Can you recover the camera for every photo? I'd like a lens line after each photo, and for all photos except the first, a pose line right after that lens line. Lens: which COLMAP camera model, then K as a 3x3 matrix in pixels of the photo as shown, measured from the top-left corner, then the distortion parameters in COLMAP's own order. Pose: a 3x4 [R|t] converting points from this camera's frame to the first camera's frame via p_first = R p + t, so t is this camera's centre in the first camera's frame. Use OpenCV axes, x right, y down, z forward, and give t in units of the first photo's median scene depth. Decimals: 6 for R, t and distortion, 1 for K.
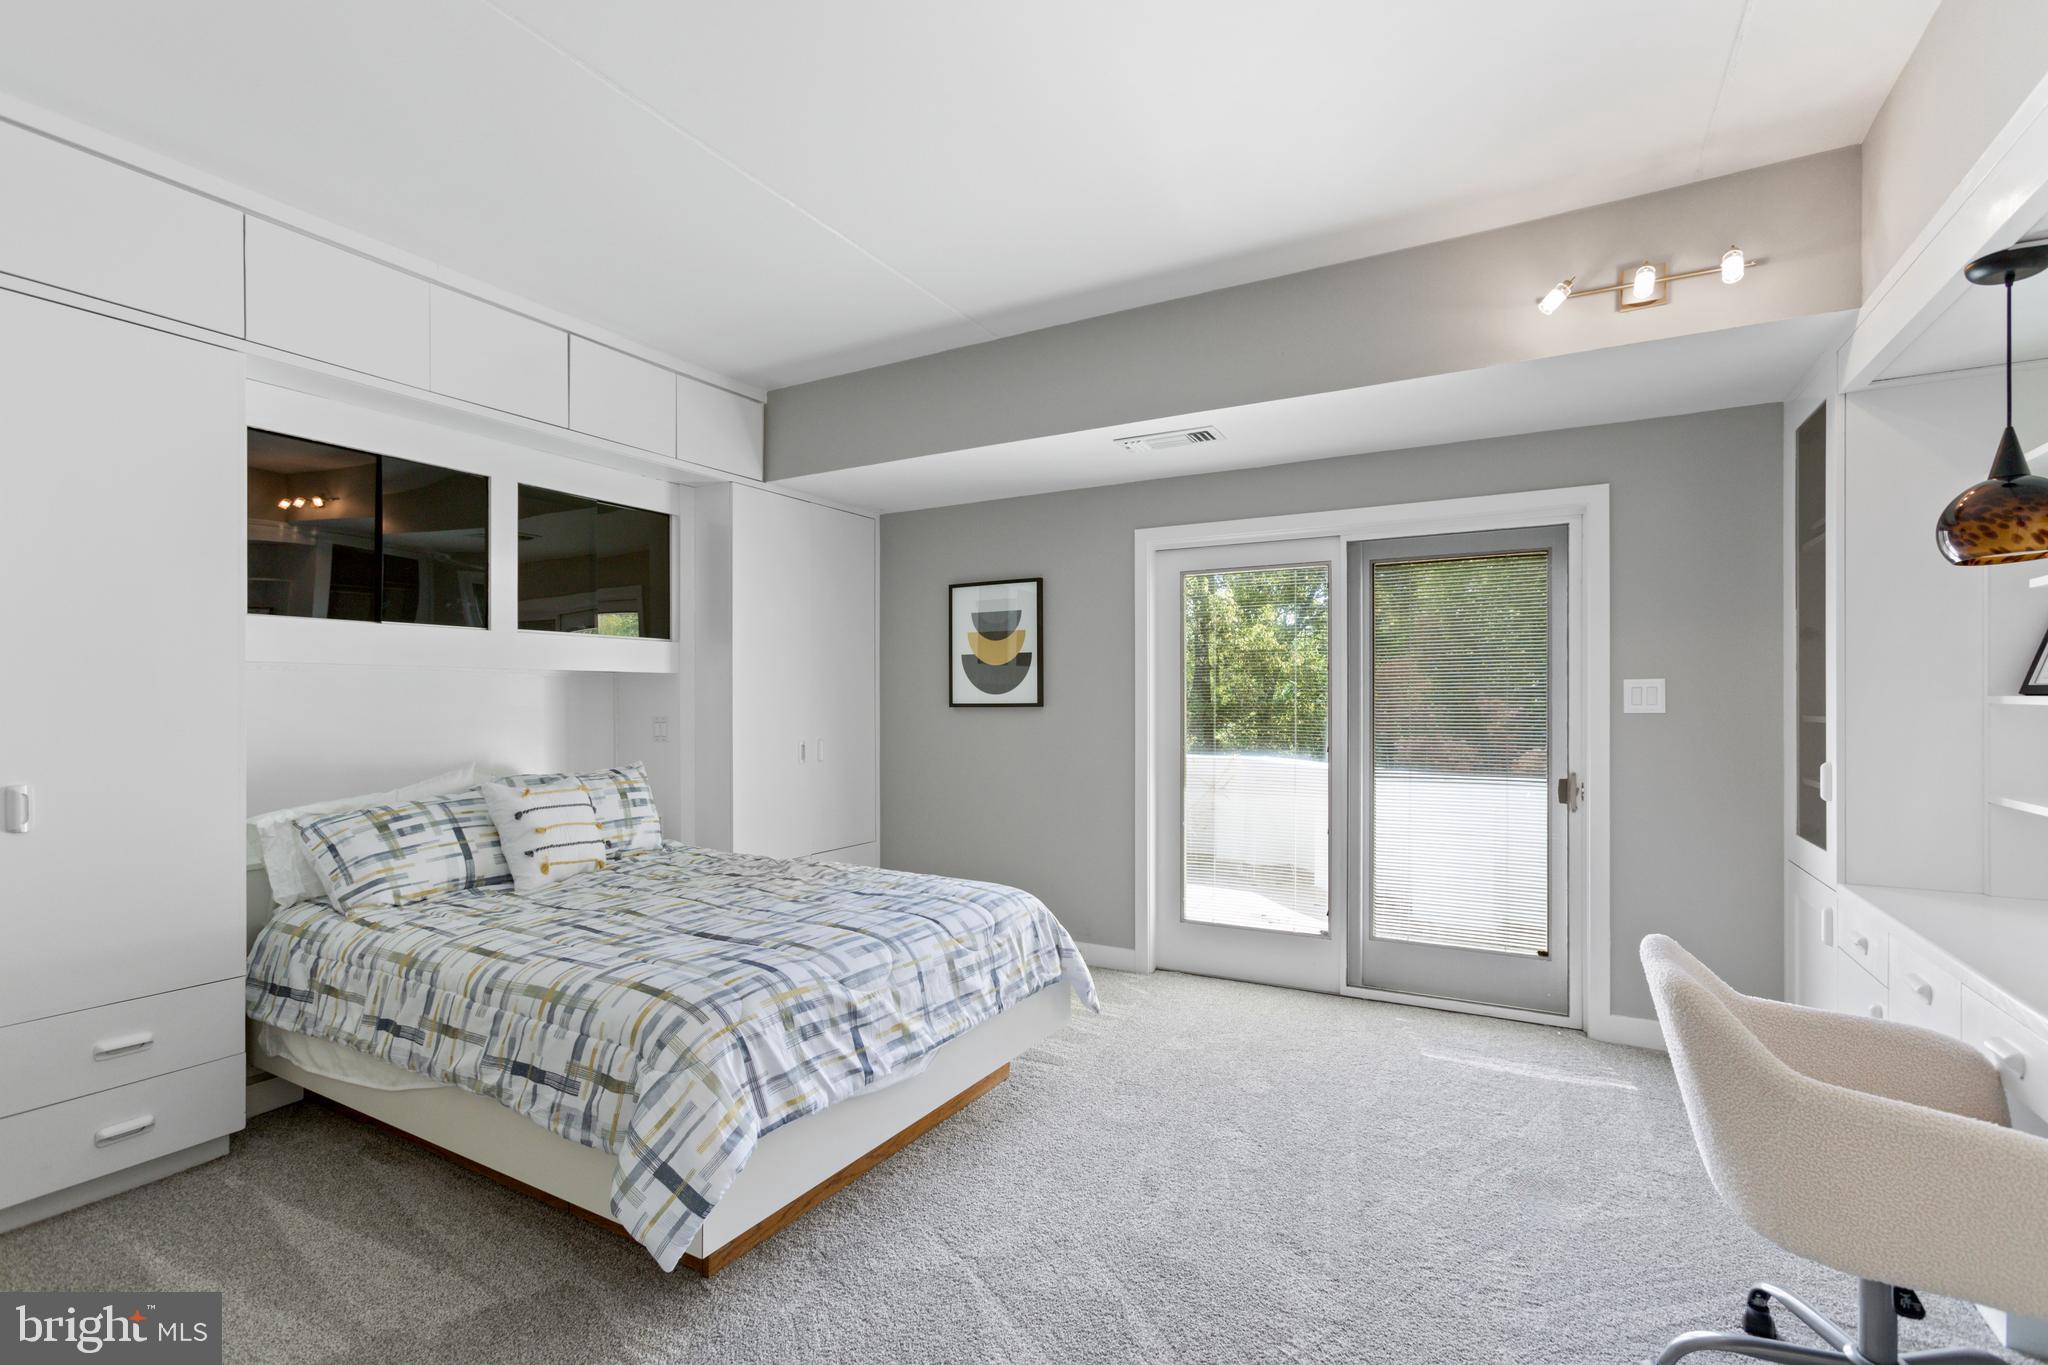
lens RADIAL K [[916.0, 0, 1034.5], [0, 916.0, 694.7], [0, 0, 1]] dist [0.002245, 0.003318]
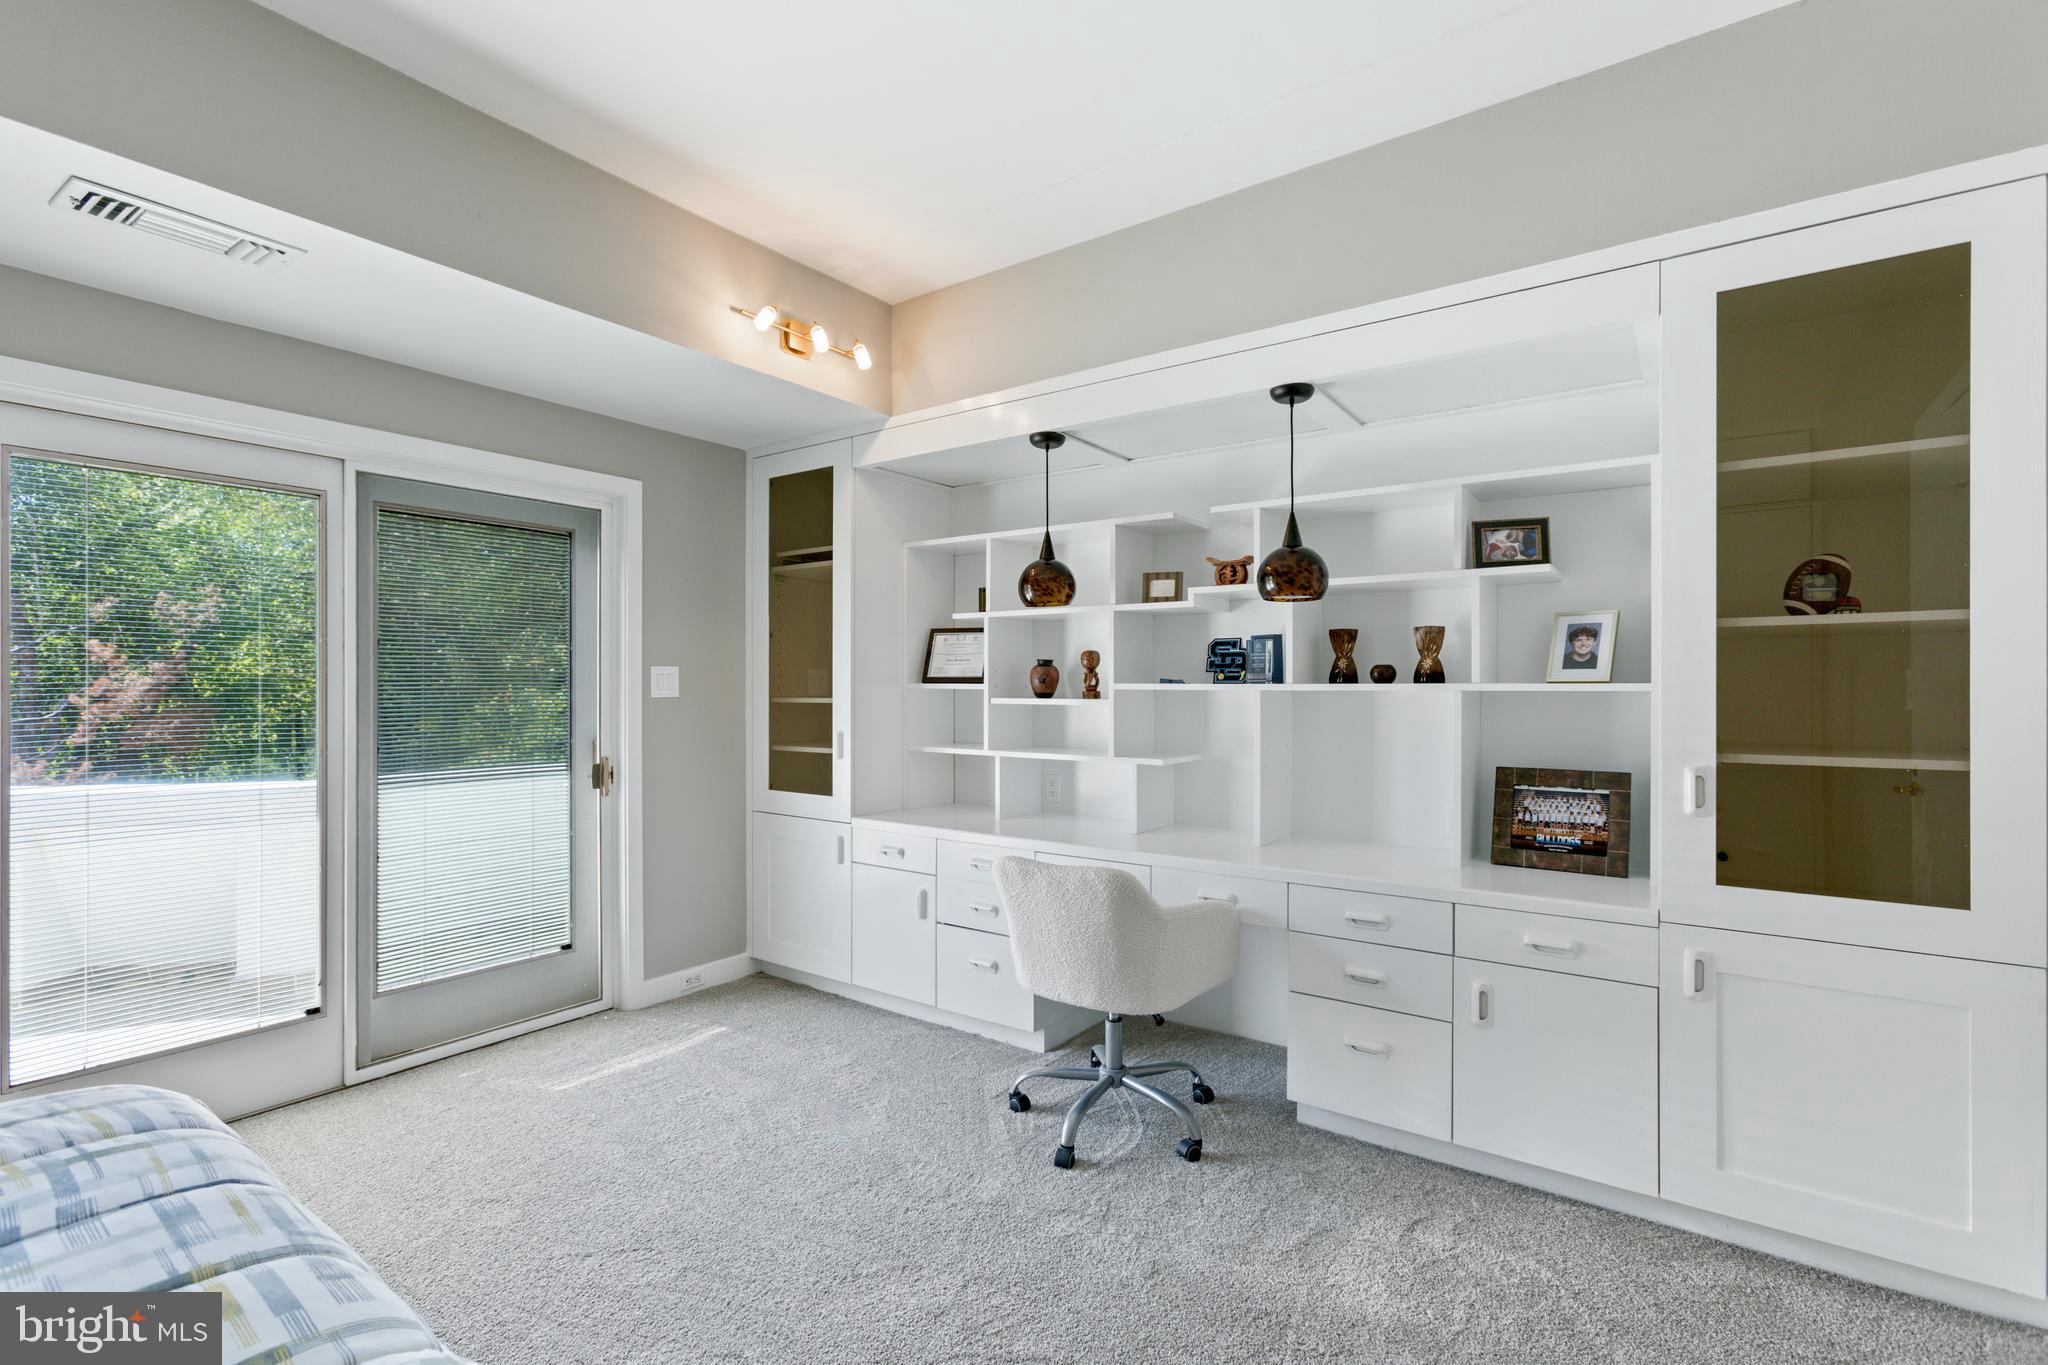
lens RADIAL K [[916.0, 0, 1038.6], [0, 916.0, 689.6], [0, 0, 1]] dist [0.002245, 0.003318]
pose [[0.155469, -0.006780, 0.987817, -0.346666], [-0.007178, 0.999942, 0.007993, -0.001597], [-0.987815, -0.008333, 0.155412, 0.381702]]
